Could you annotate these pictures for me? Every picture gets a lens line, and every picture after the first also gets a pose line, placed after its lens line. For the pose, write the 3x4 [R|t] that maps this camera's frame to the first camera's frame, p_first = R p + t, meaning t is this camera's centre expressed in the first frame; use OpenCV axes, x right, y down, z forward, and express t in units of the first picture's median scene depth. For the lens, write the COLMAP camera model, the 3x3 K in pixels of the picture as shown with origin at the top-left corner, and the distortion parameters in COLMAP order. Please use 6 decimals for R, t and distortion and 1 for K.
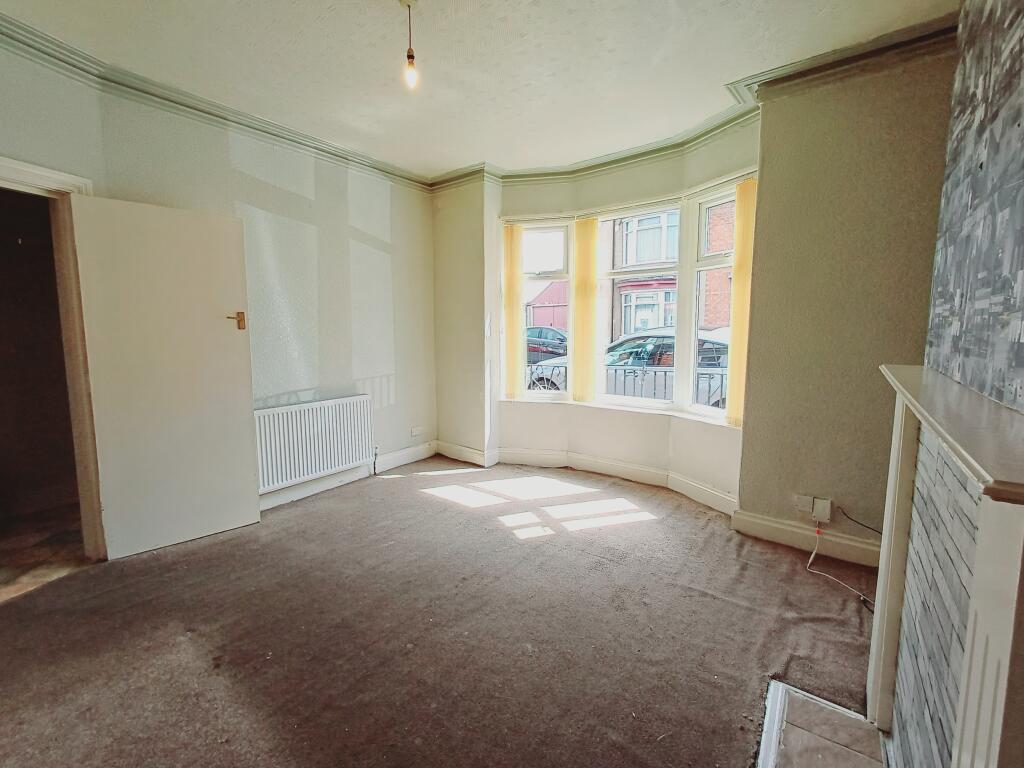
lens RADIAL K [[469.7, 0, 516.3], [0, 469.7, 381.3], [0, 0, 1]] dist [0.011436, -0.000357]
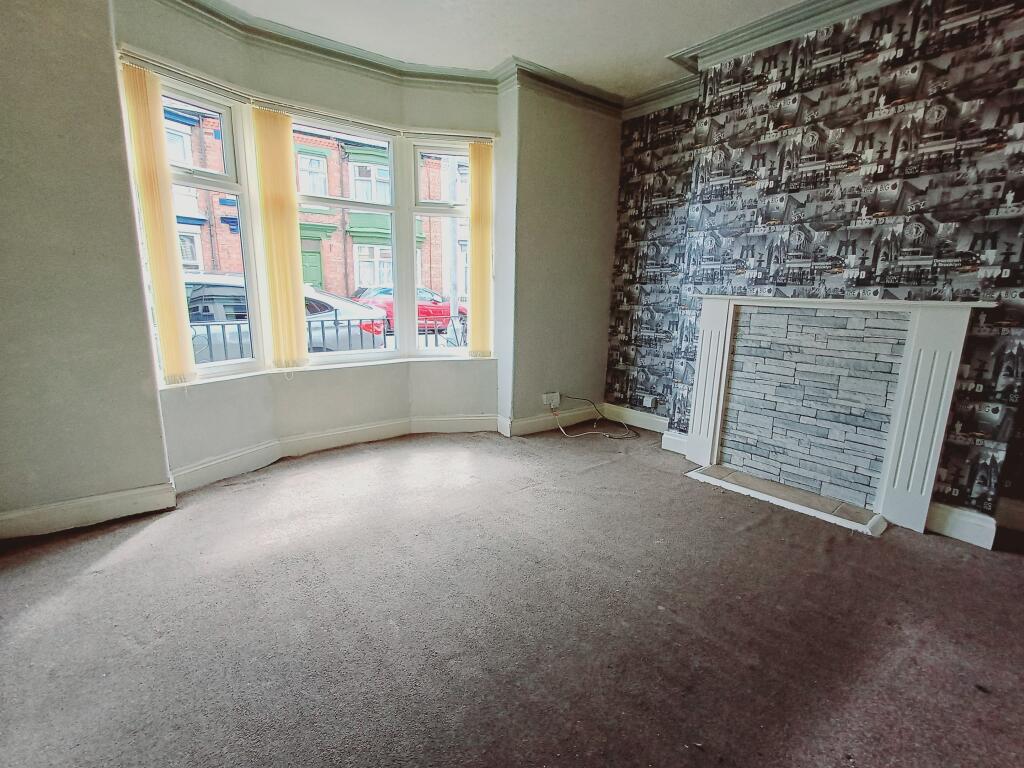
lens RADIAL K [[469.7, 0, 516.3], [0, 469.7, 381.3], [0, 0, 1]] dist [0.011436, -0.000357]
pose [[0.249744, -0.184067, 0.950656, -0.582034], [0.090825, 0.981891, 0.166254, -0.031600], [-0.964043, 0.044822, 0.261939, 0.536732]]
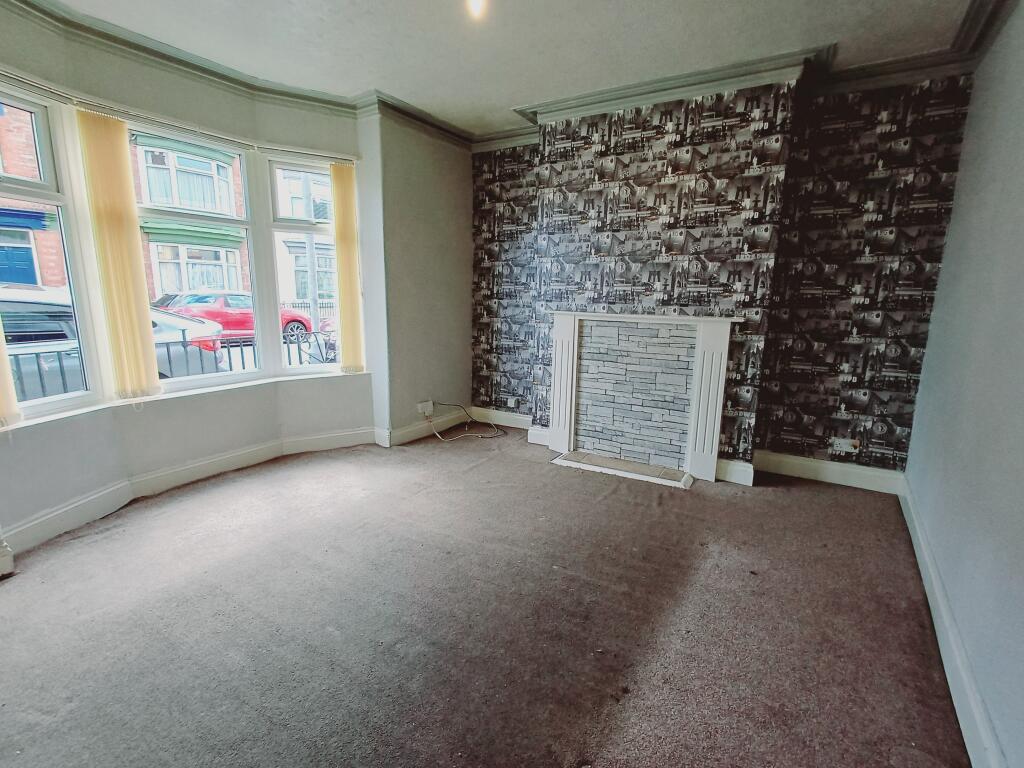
lens RADIAL K [[469.7, 0, 516.3], [0, 469.7, 381.3], [0, 0, 1]] dist [0.011436, -0.000357]
pose [[-0.089848, -0.186142, 0.978406, -0.678761], [0.096679, 0.976110, 0.194583, -0.070321], [-0.991252, 0.112074, -0.069706, 0.596738]]
